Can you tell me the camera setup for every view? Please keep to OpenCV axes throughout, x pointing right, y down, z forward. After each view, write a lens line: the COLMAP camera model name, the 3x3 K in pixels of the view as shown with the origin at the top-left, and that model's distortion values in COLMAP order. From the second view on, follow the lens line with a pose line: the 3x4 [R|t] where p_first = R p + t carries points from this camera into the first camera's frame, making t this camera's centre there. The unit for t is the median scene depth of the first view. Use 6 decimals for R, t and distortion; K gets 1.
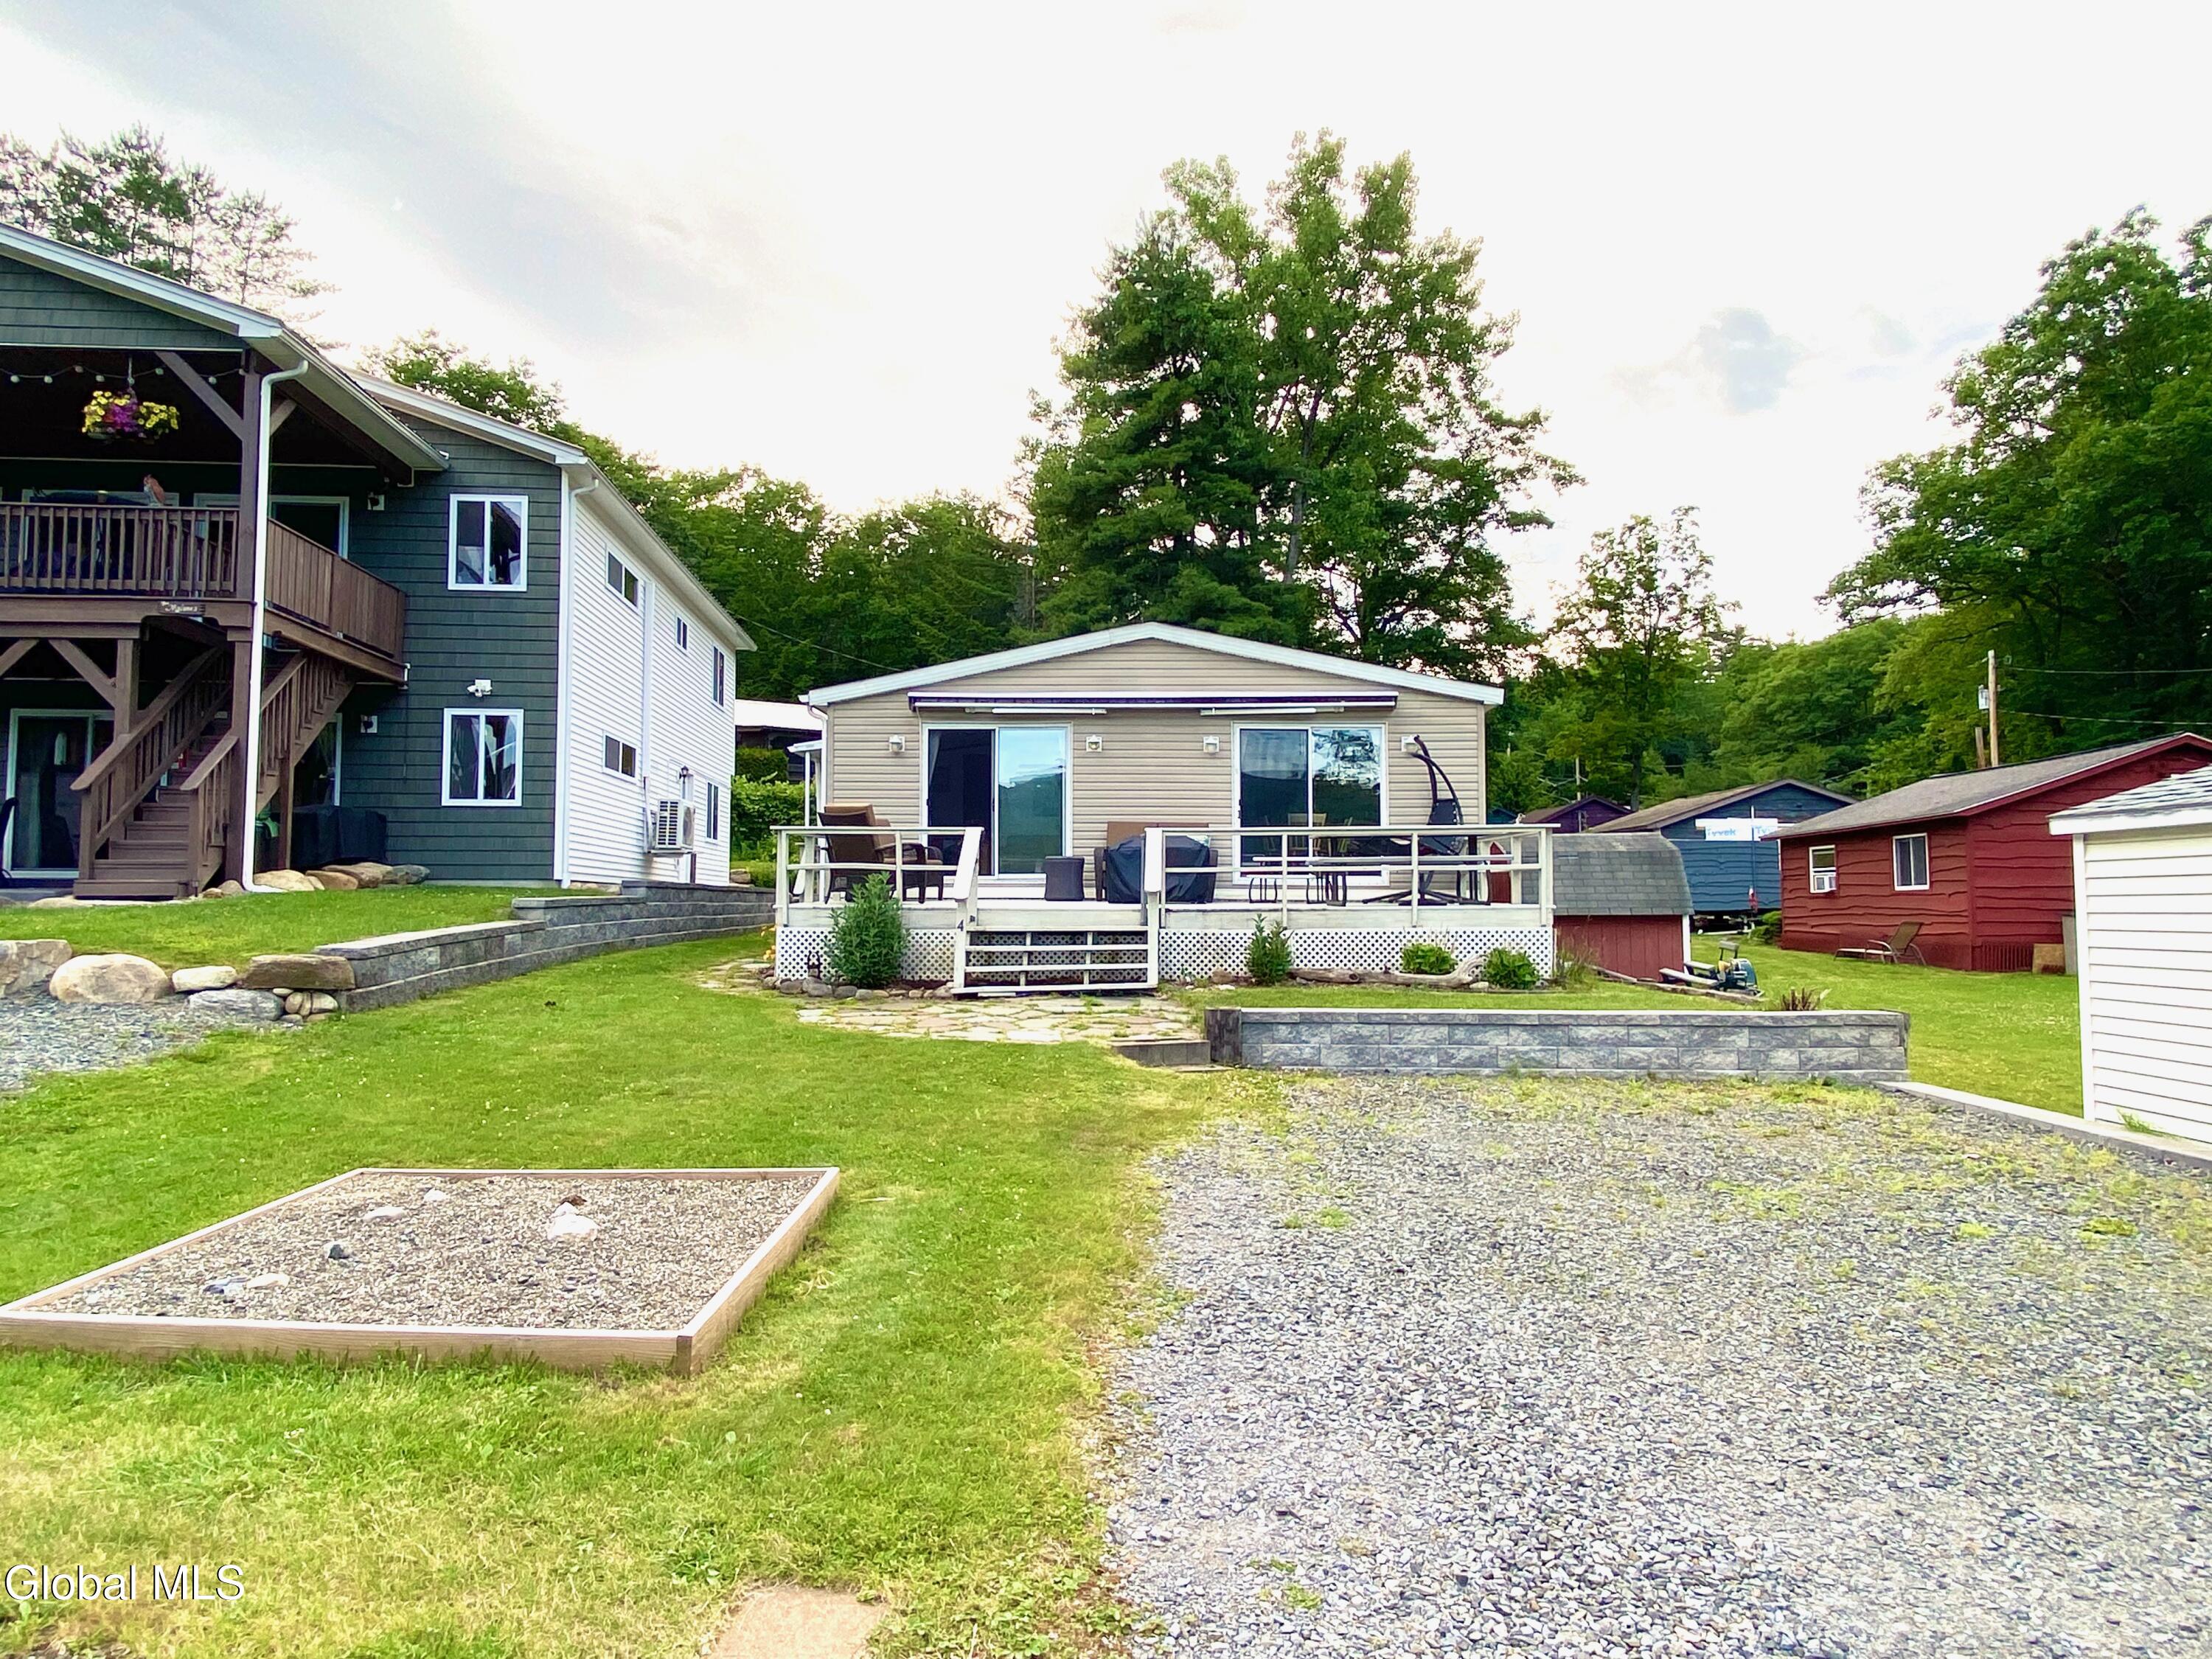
lens RADIAL K [[1361.1, 0, 1101.6], [0, 1361.1, 822.6], [0, 0, 1]] dist [0.014070, -0.017232]
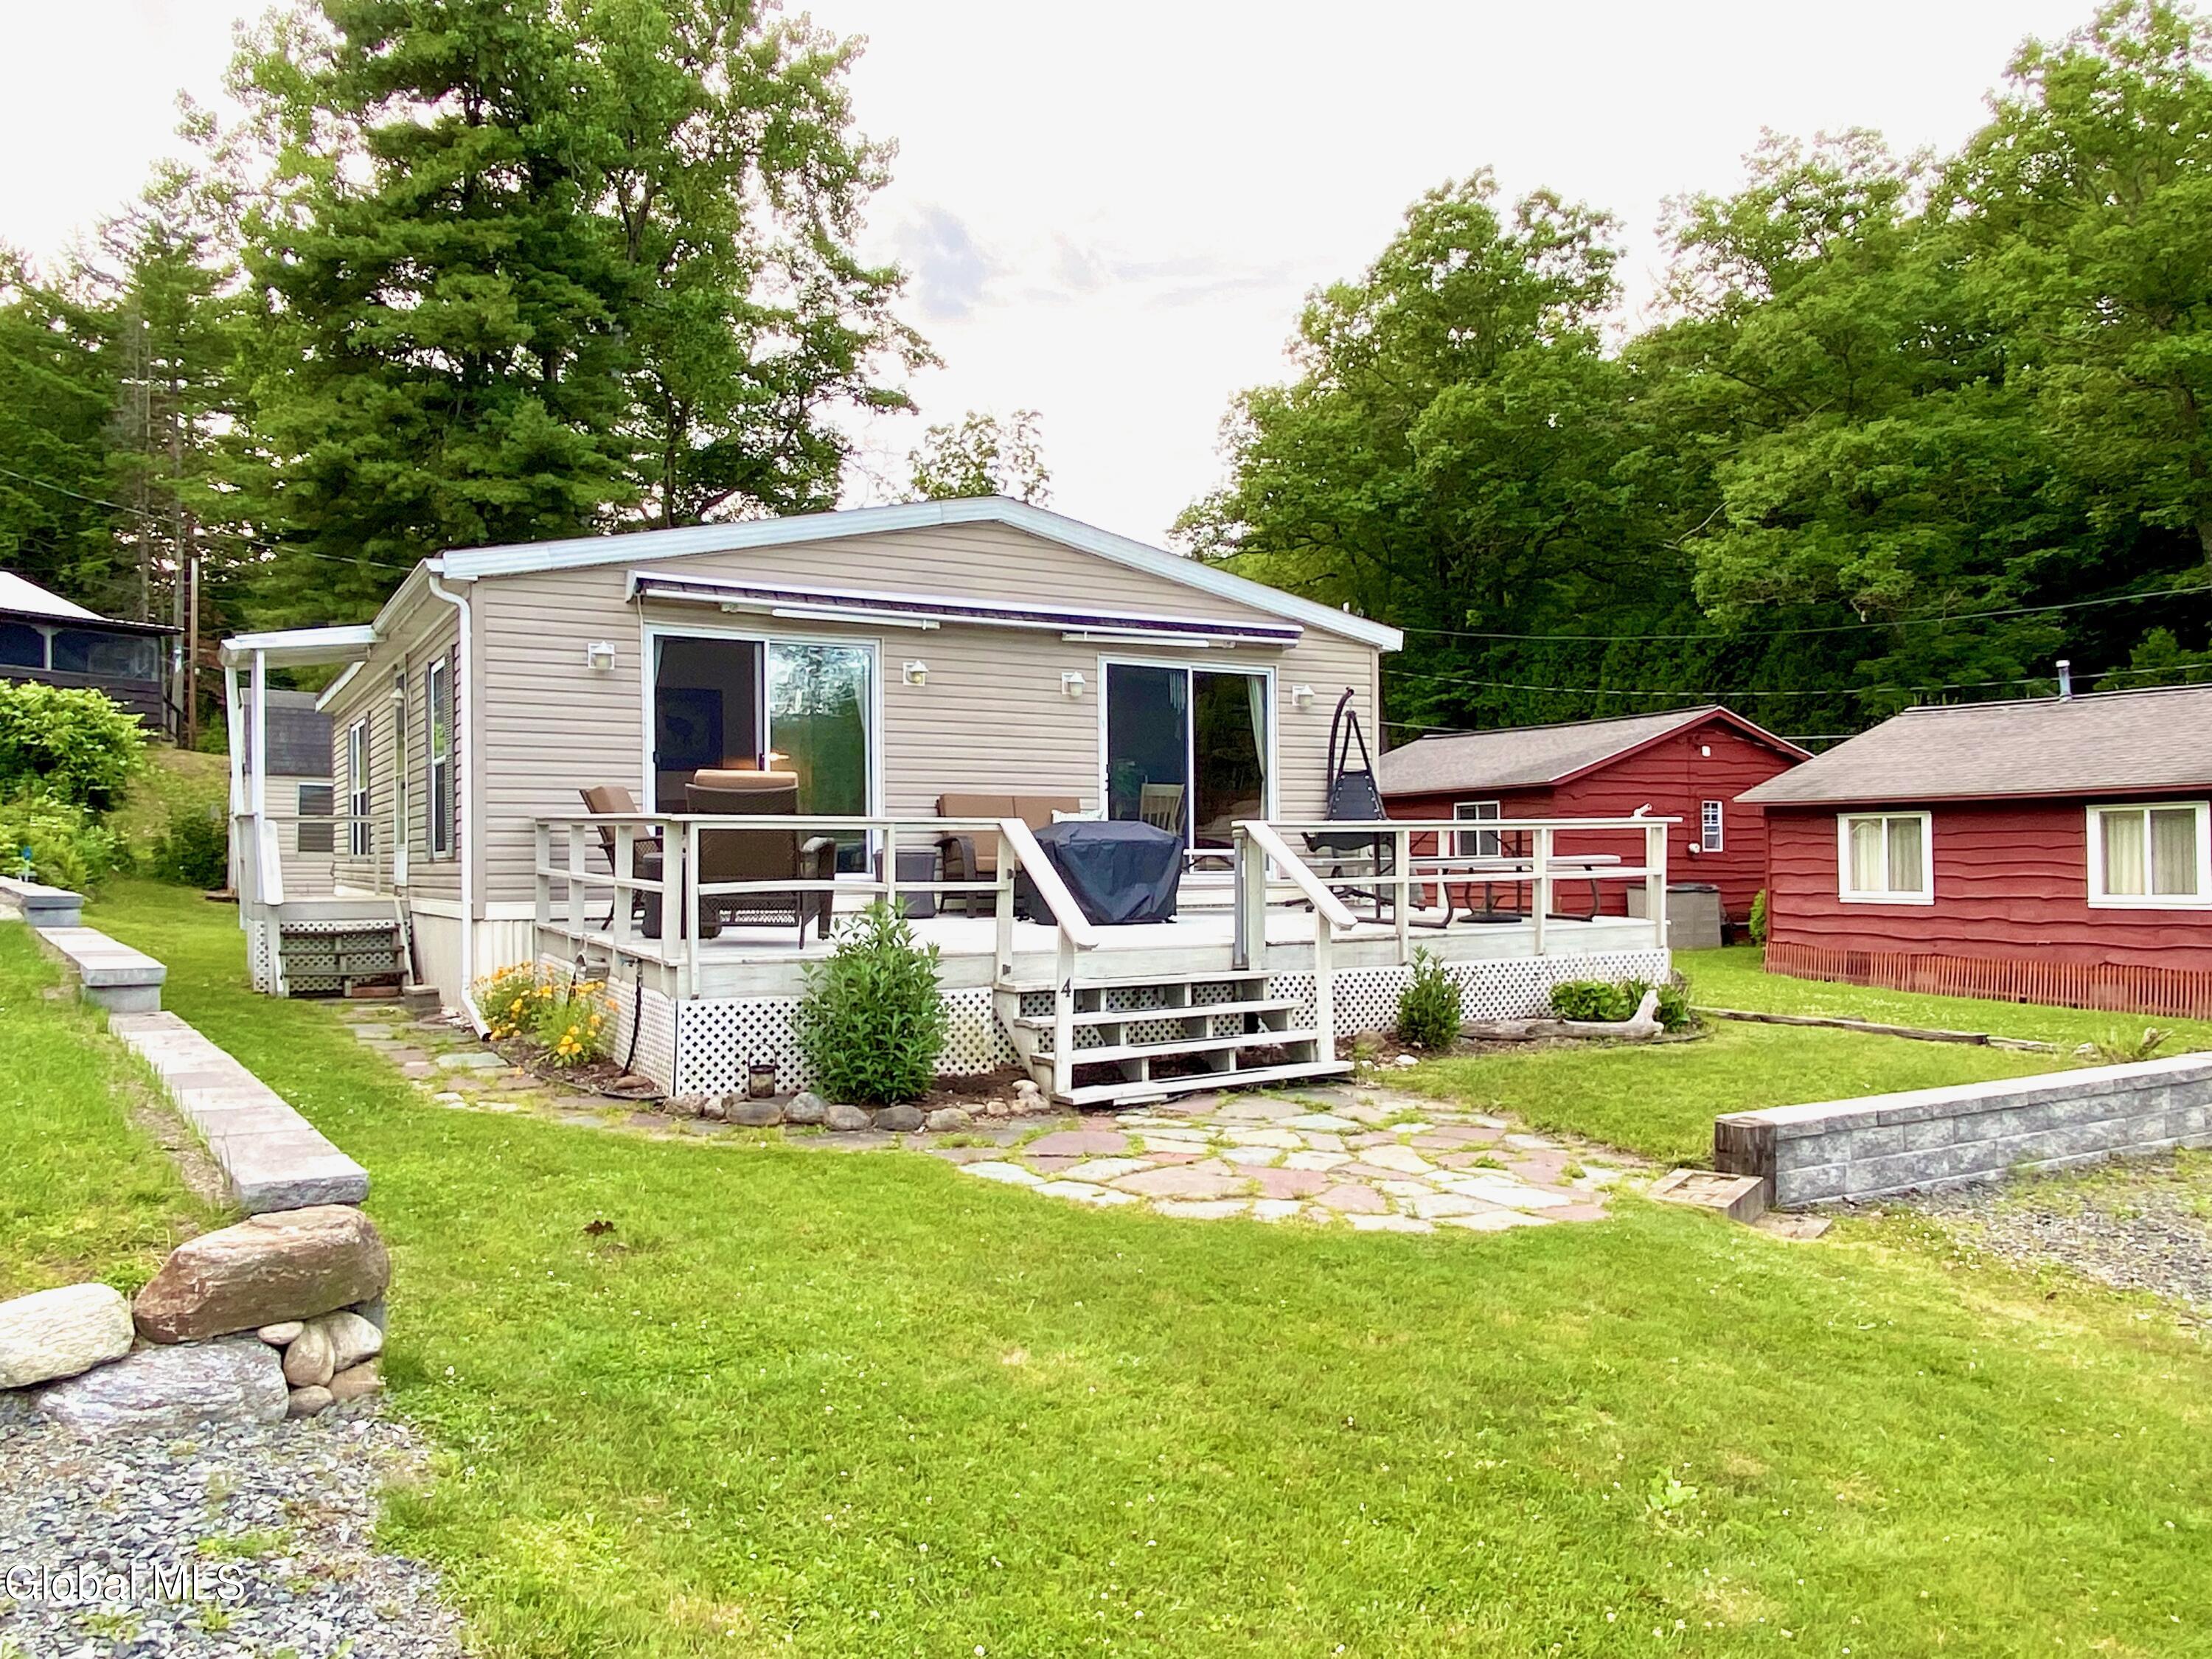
lens RADIAL K [[1622.3, 0, 1093.2], [0, 1622.3, 840.2], [0, 0, 1]] dist [0.043810, -0.039539]
pose [[0.853384, -0.003032, 0.521274, -0.120420], [-0.024535, 0.998641, 0.045974, -0.005674], [-0.520705, -0.052023, 0.852150, 0.101662]]
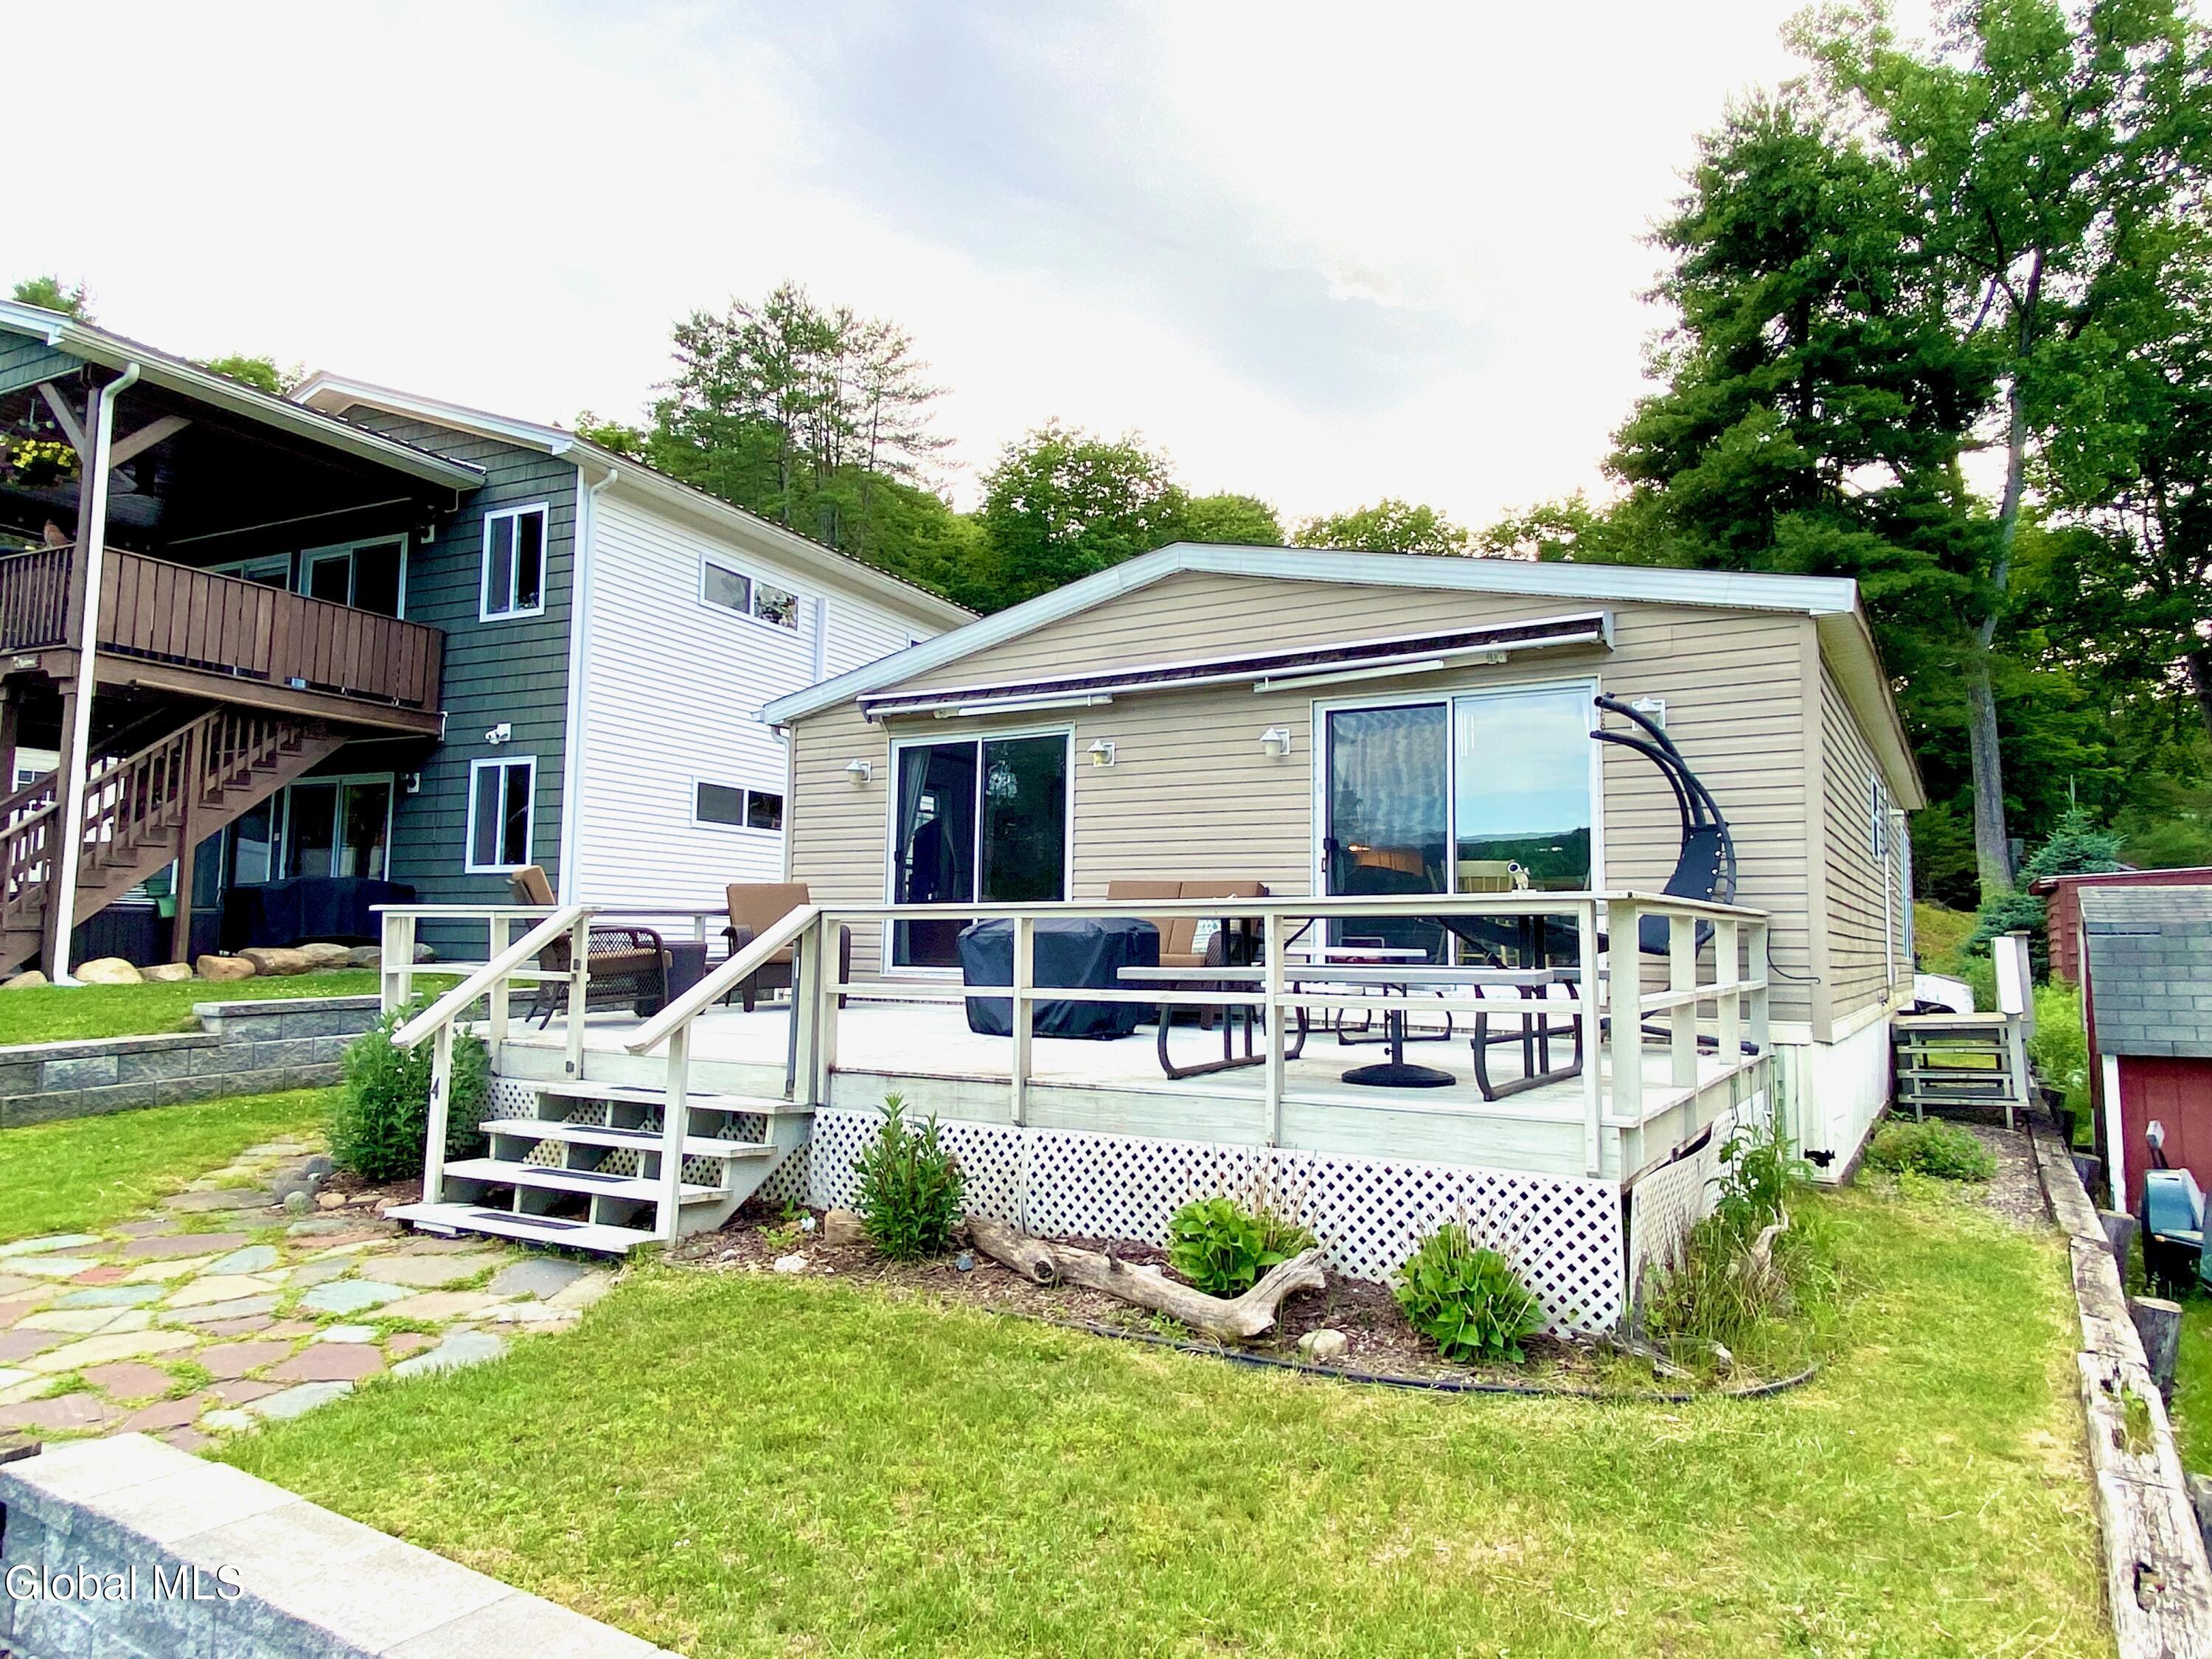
lens RADIAL K [[1361.1, 0, 1102.5], [0, 1361.1, 814.0], [0, 0, 1]] dist [0.014070, -0.017232]
pose [[0.861474, -0.039486, -0.506265, 0.106620], [0.020340, 0.998855, -0.043295, -0.001769], [0.507395, 0.027000, 0.861291, 0.169887]]
